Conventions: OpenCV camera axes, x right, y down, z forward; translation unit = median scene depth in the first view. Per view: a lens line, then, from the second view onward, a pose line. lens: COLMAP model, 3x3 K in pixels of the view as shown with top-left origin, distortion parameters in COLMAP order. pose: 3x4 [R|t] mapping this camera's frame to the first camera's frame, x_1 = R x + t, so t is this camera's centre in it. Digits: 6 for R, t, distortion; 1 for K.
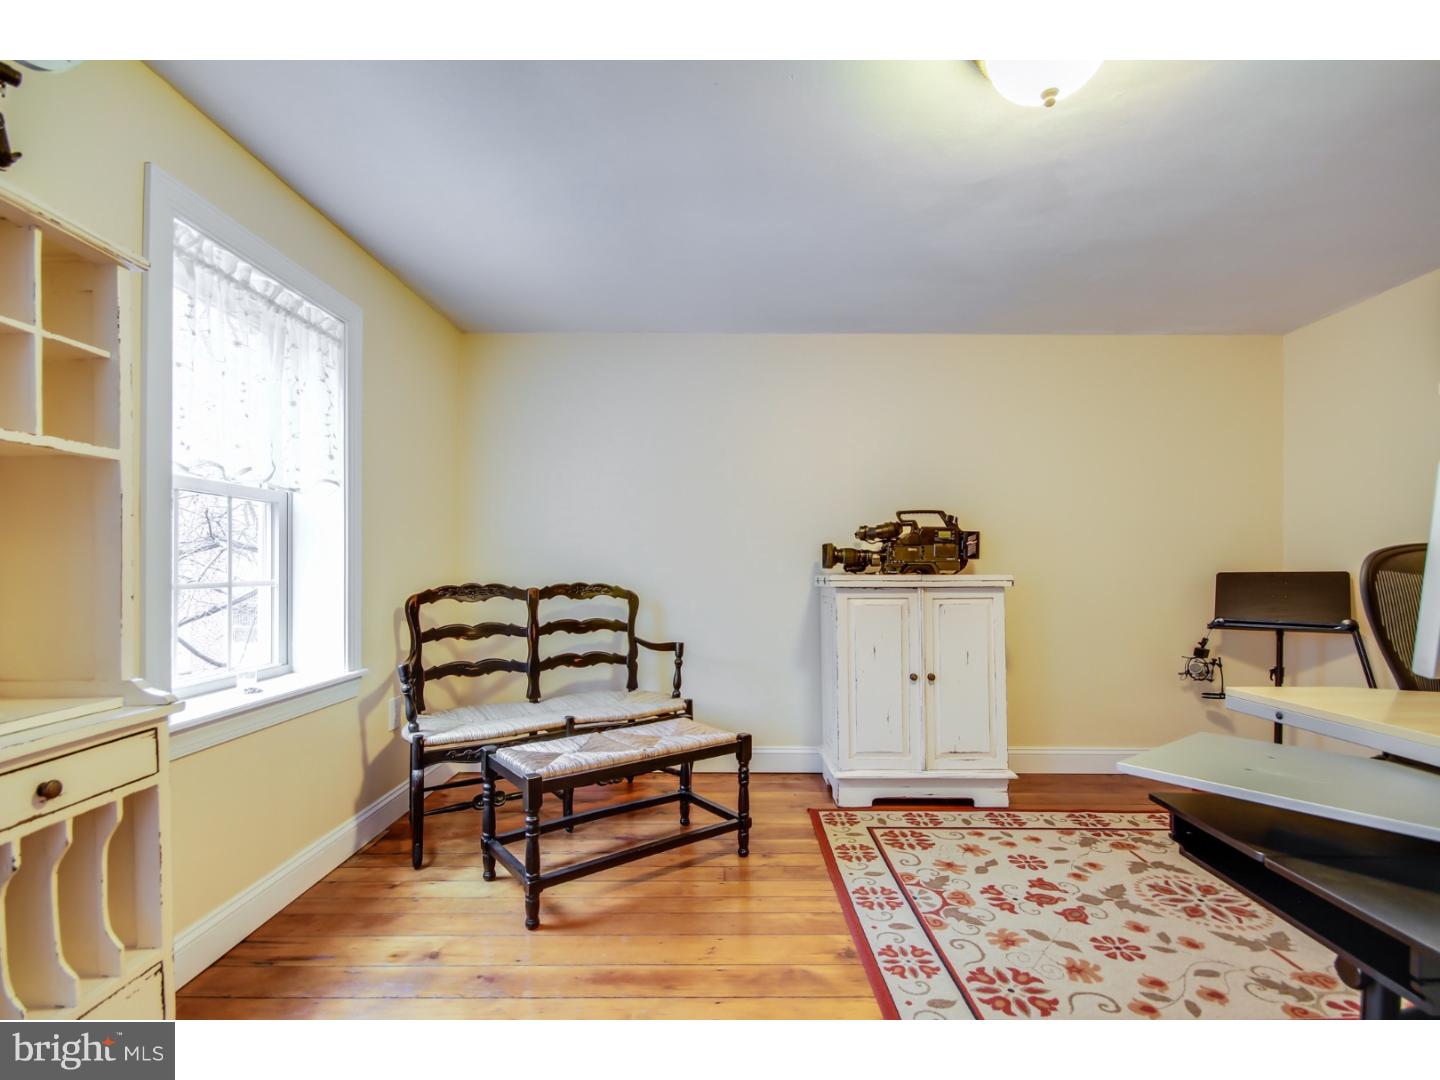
lens RADIAL K [[669.0, 0, 735.4], [0, 669.0, 545.5], [0, 0, 1]] dist [0.001316, -0.000363]
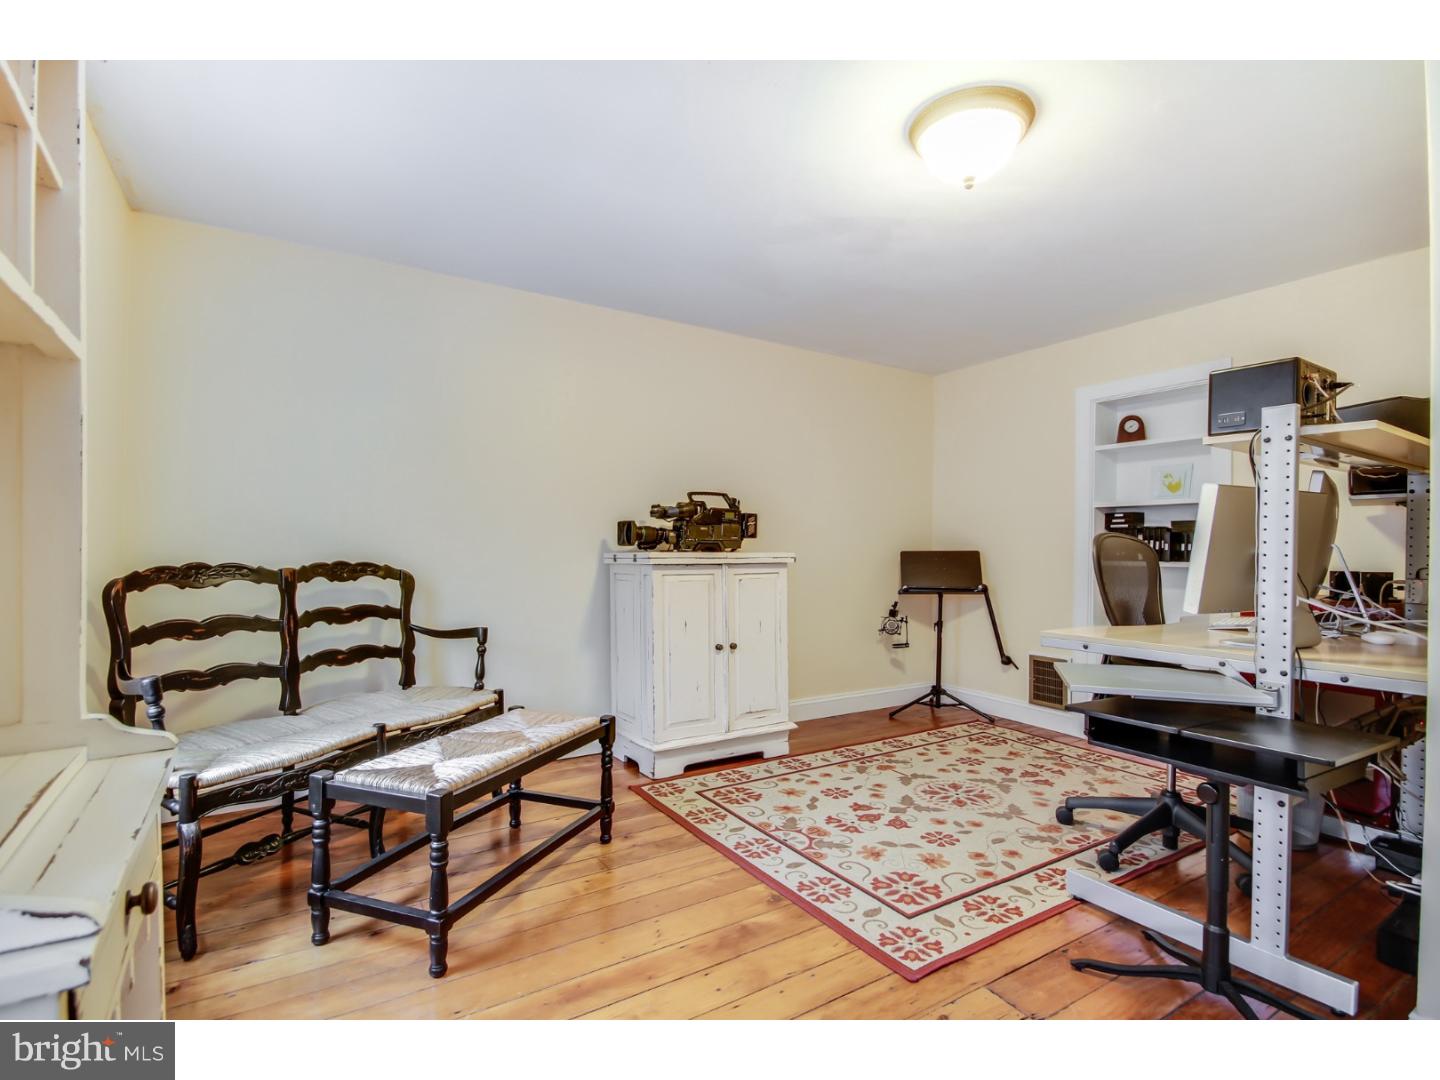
lens RADIAL K [[681.1, 0, 720.7], [0, 681.1, 523.2], [0, 0, 1]] dist [-0.001998, 0.000095]
pose [[0.846043, 0.025651, 0.532497, -0.324508], [-0.024518, 0.999657, -0.009200, 0.007470], [-0.532551, -0.005272, 0.846382, 0.071741]]
